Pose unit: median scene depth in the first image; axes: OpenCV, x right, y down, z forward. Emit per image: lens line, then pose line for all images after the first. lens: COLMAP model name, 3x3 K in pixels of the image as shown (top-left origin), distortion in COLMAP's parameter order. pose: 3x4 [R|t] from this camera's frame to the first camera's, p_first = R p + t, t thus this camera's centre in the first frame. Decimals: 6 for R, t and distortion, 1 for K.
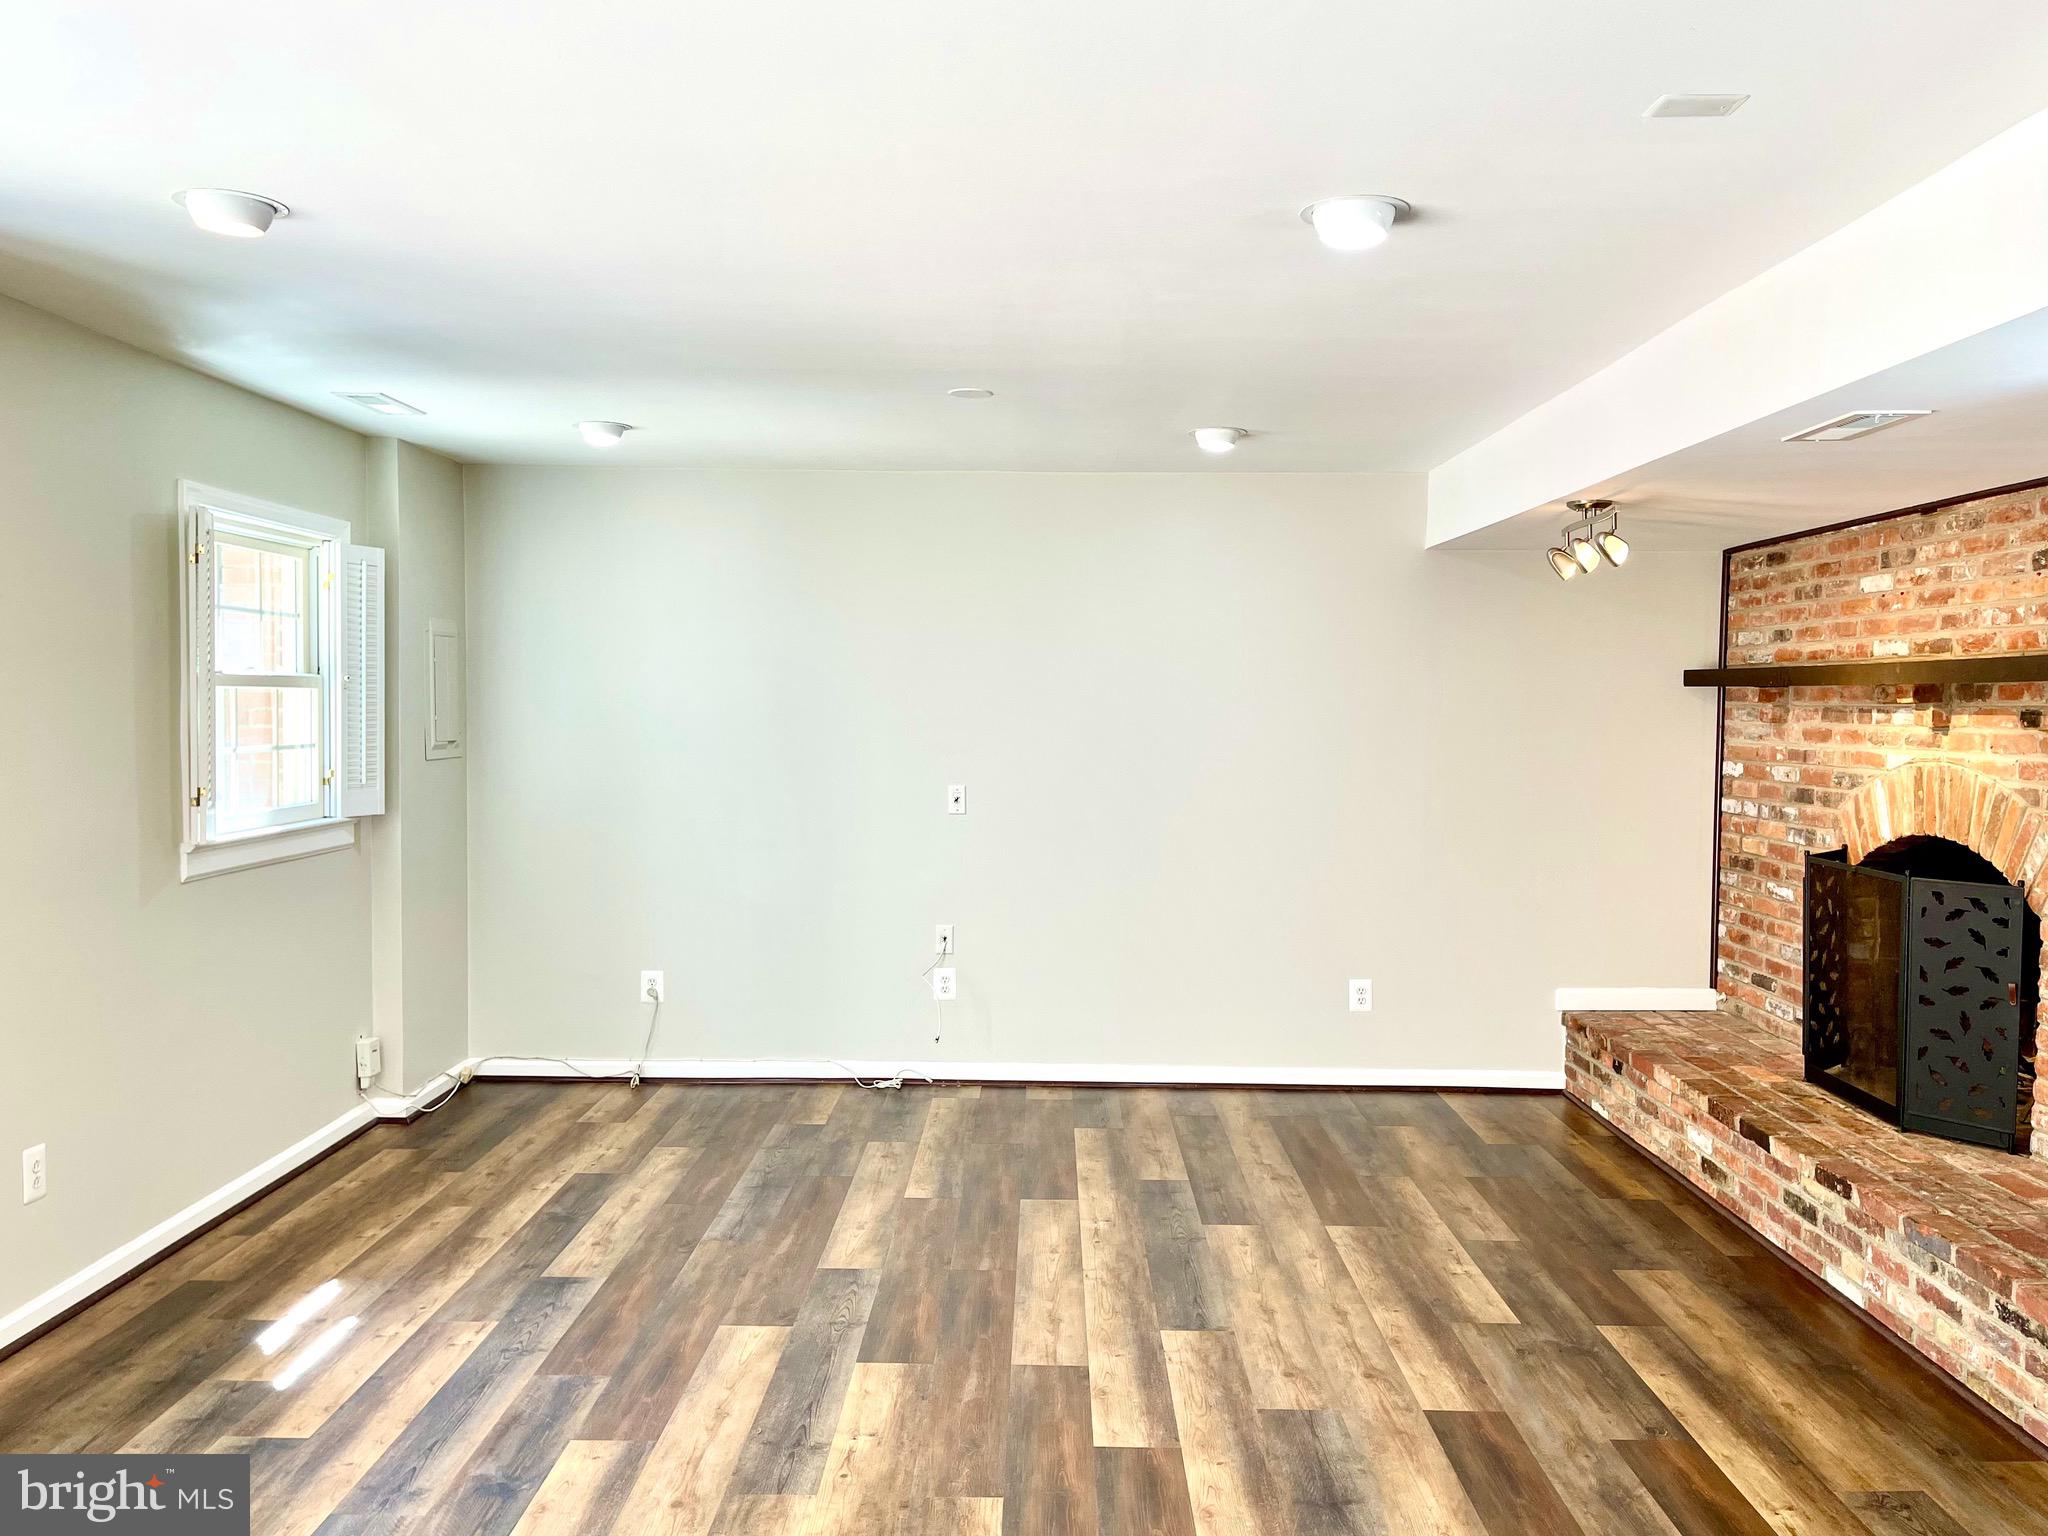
lens RADIAL K [[1615.1, 0, 1027.8], [0, 1615.1, 772.1], [0, 0, 1]] dist [0.054644, -0.041666]
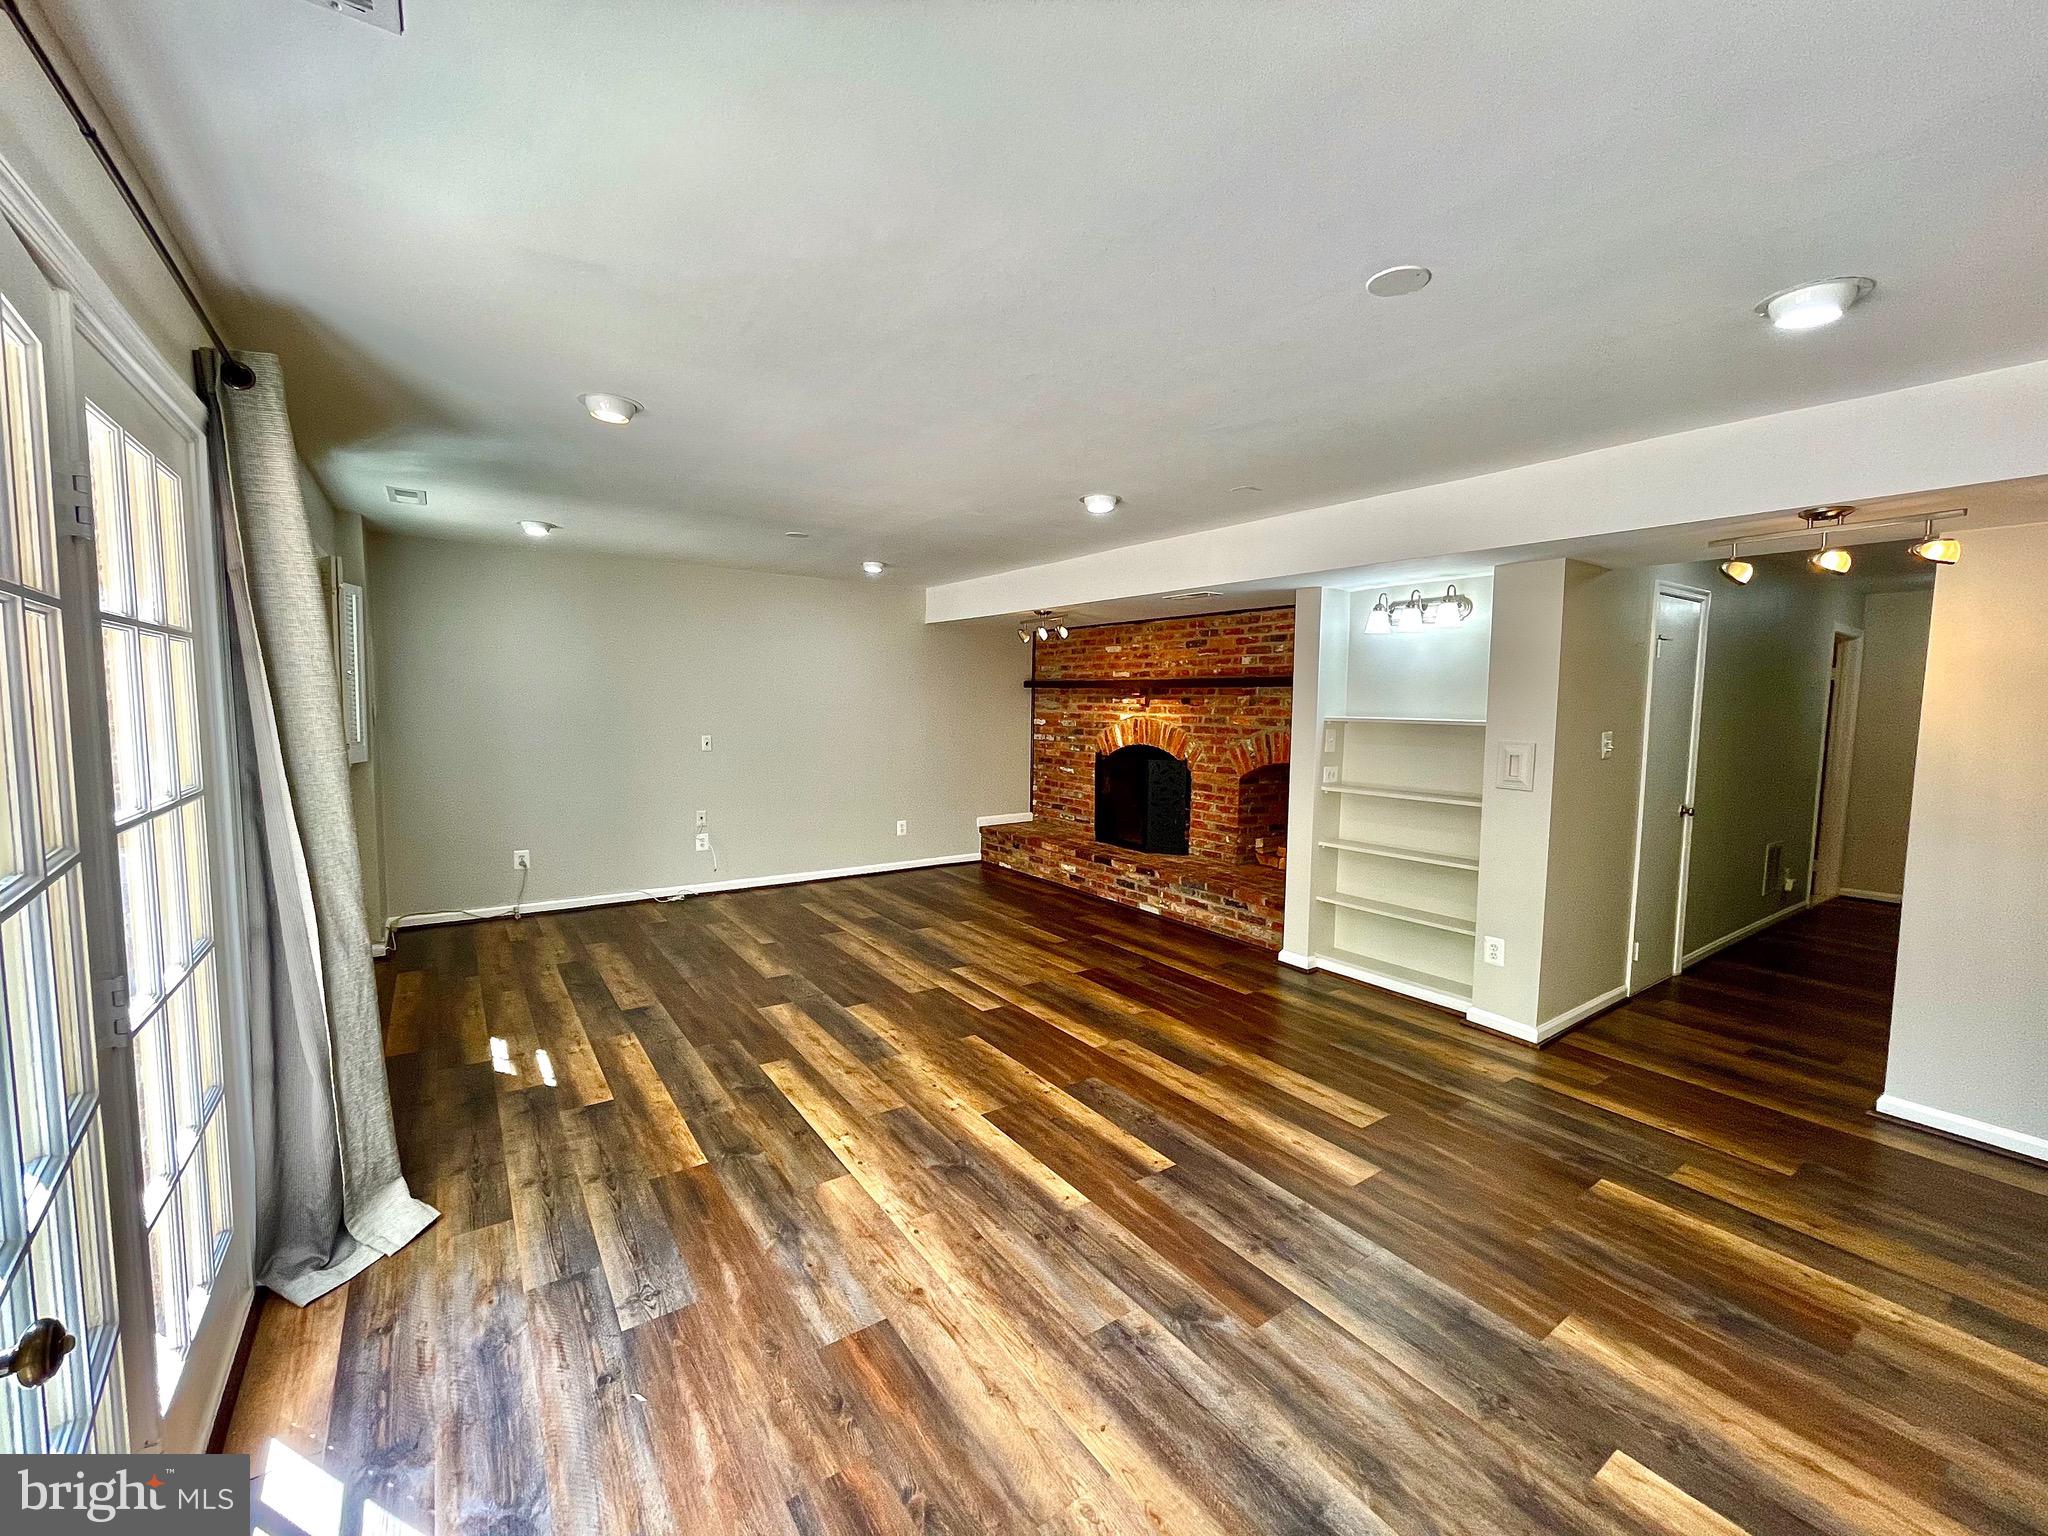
lens RADIAL K [[828.4, 0, 1018.4], [0, 828.4, 769.4], [0, 0, 1]] dist [-0.000398, 0.000202]
pose [[0.811936, -0.046206, 0.581915, -0.435760], [0.018657, 0.998407, 0.053245, 0.003780], [-0.583449, -0.032375, 0.811505, 0.012141]]
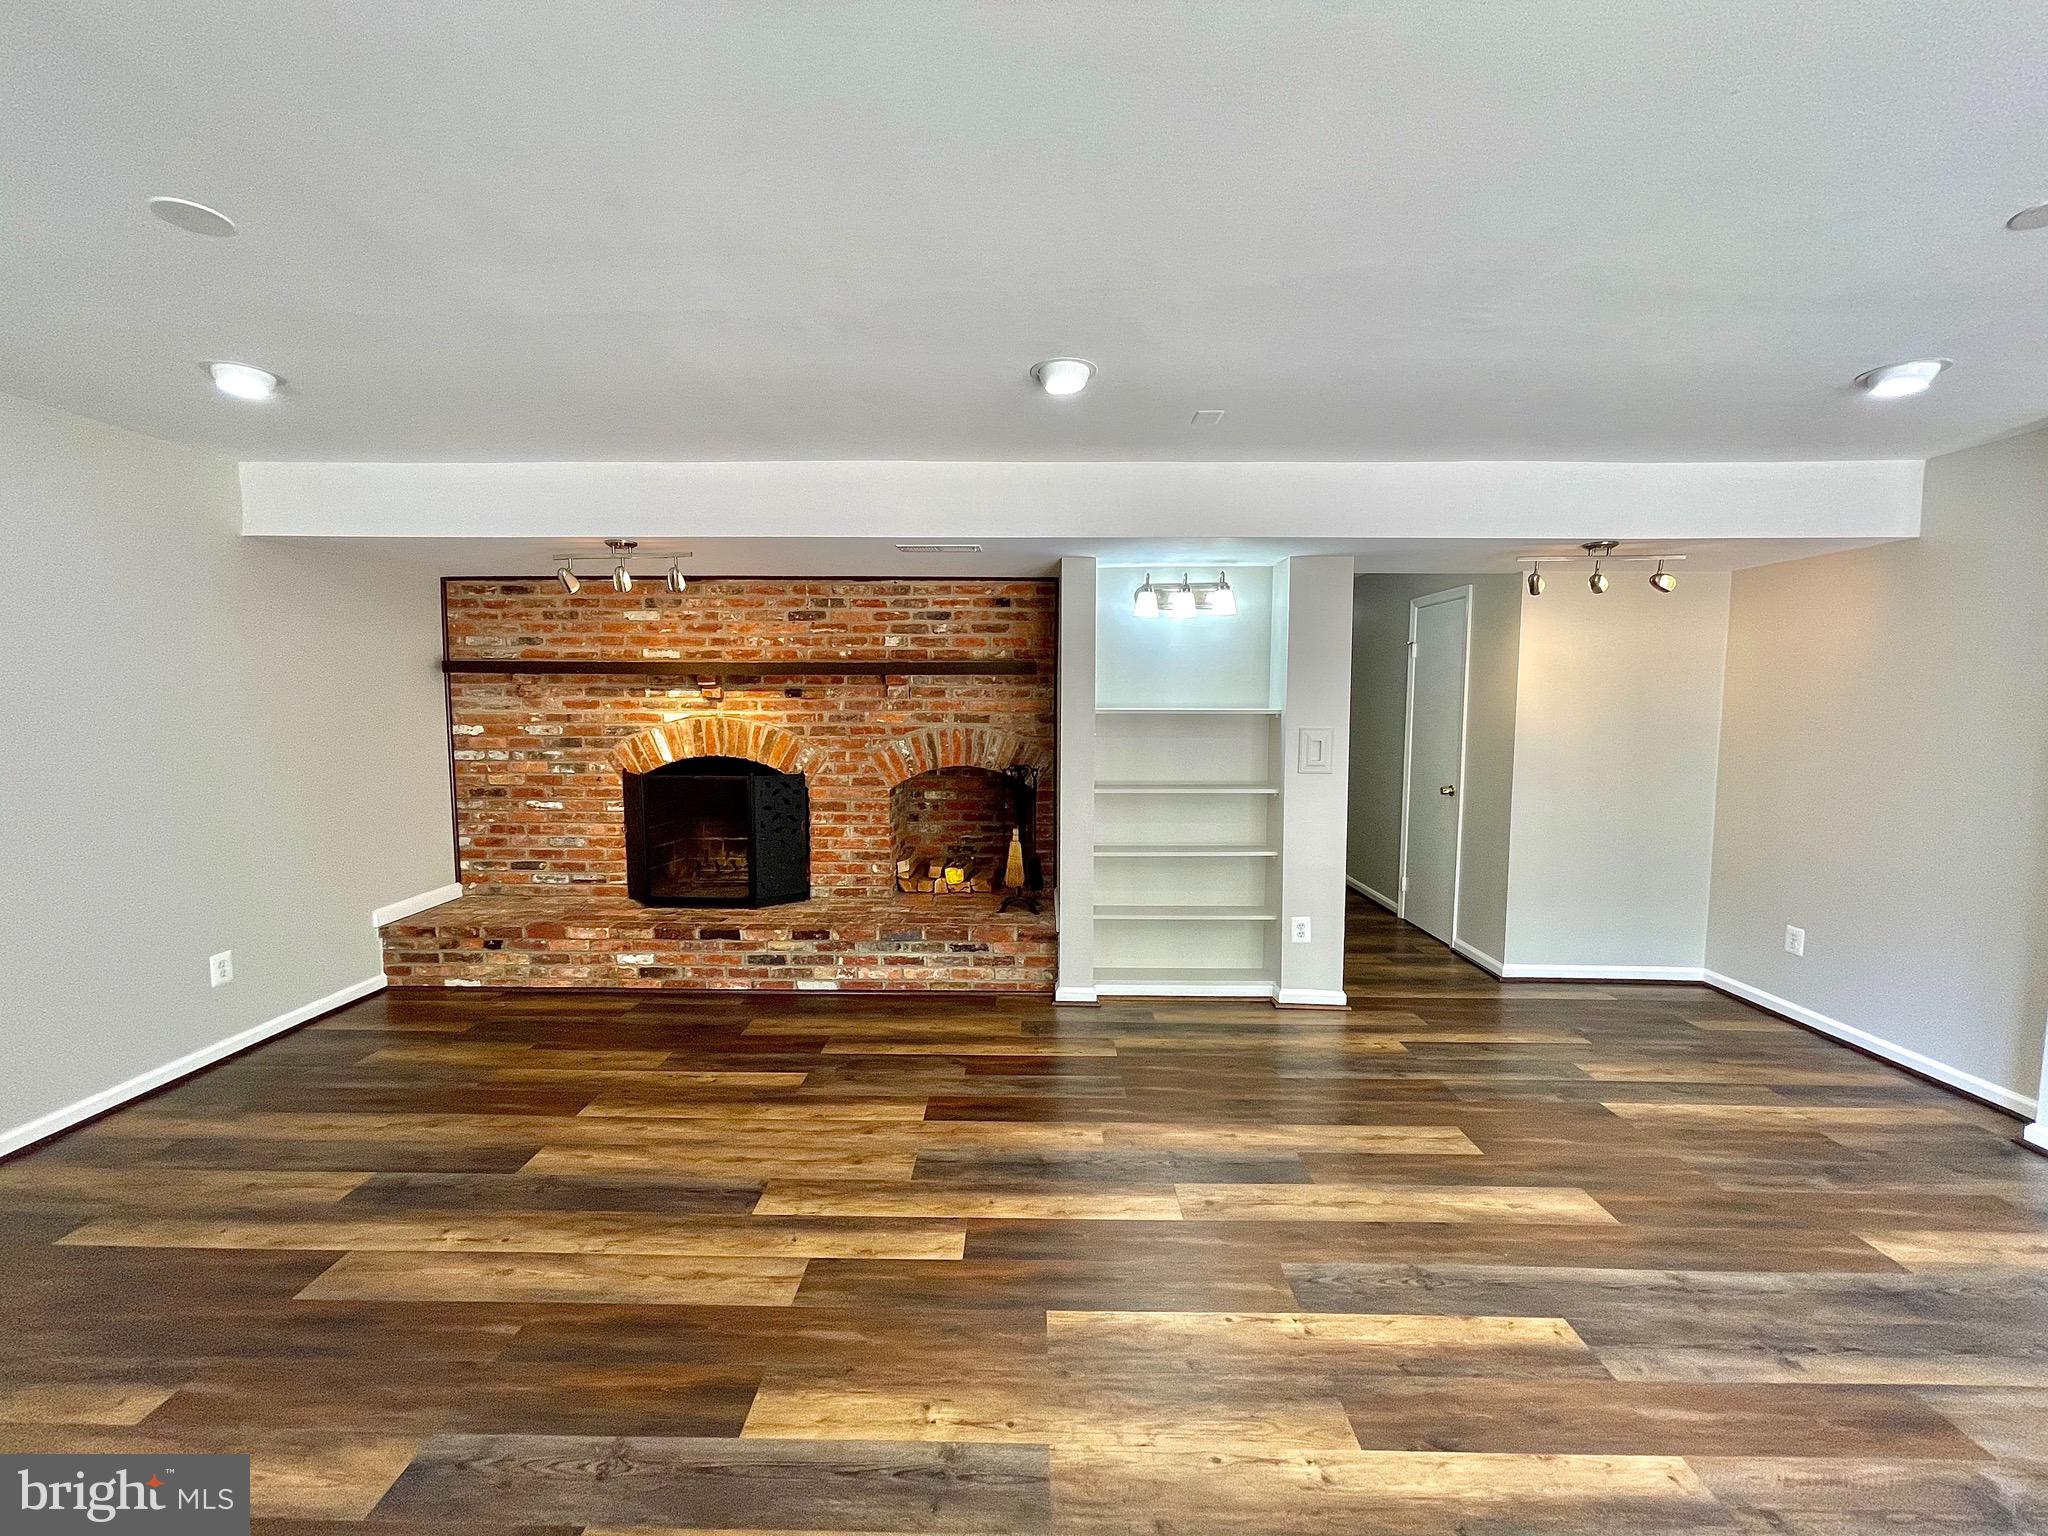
lens RADIAL K [[828.4, 0, 1019.9], [0, 828.4, 762.4], [0, 0, 1]] dist [-0.000398, 0.000202]
pose [[0.001770, -0.084104, 0.996455, -0.422360], [0.041163, 0.995619, 0.083960, -0.020250], [-0.999151, 0.040869, 0.005224, 0.686527]]
